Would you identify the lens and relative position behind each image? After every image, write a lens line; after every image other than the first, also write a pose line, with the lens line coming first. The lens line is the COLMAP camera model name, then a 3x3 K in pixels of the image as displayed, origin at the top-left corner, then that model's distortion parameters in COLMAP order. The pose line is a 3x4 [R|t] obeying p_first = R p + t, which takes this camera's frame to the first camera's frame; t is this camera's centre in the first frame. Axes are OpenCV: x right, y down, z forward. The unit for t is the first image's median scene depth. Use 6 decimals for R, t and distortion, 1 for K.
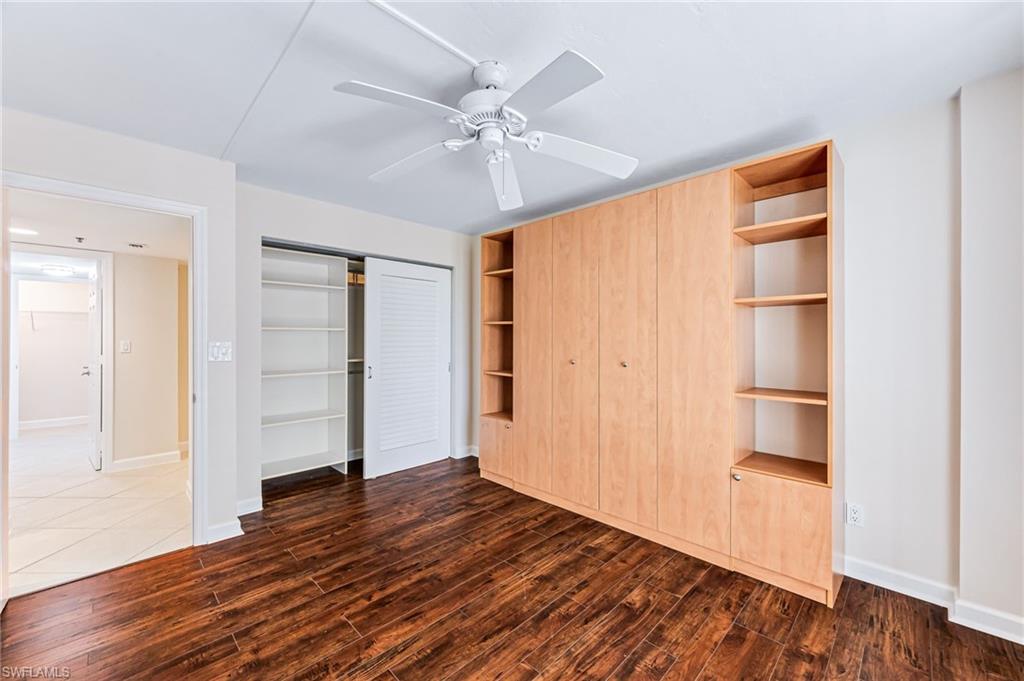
lens RADIAL K [[414.0, 0, 512.0], [0, 414.0, 340.5], [0, 0, 1]] dist [0.011731, -0.000281]
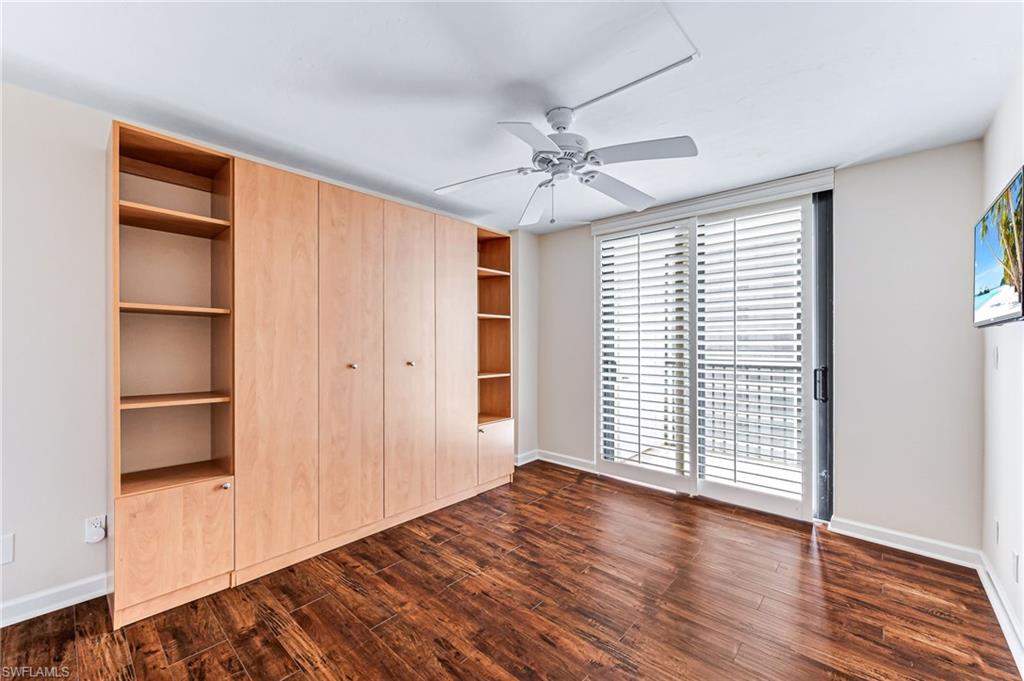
lens RADIAL K [[417.0, 0, 515.8], [0, 417.0, 349.7], [0, 0, 1]] dist [-0.000061, -0.000010]
pose [[-0.077402, -0.020082, 0.996798, -0.849775], [-0.004712, 0.999793, 0.019776, -0.002439], [-0.996989, -0.003166, -0.077481, 0.849765]]
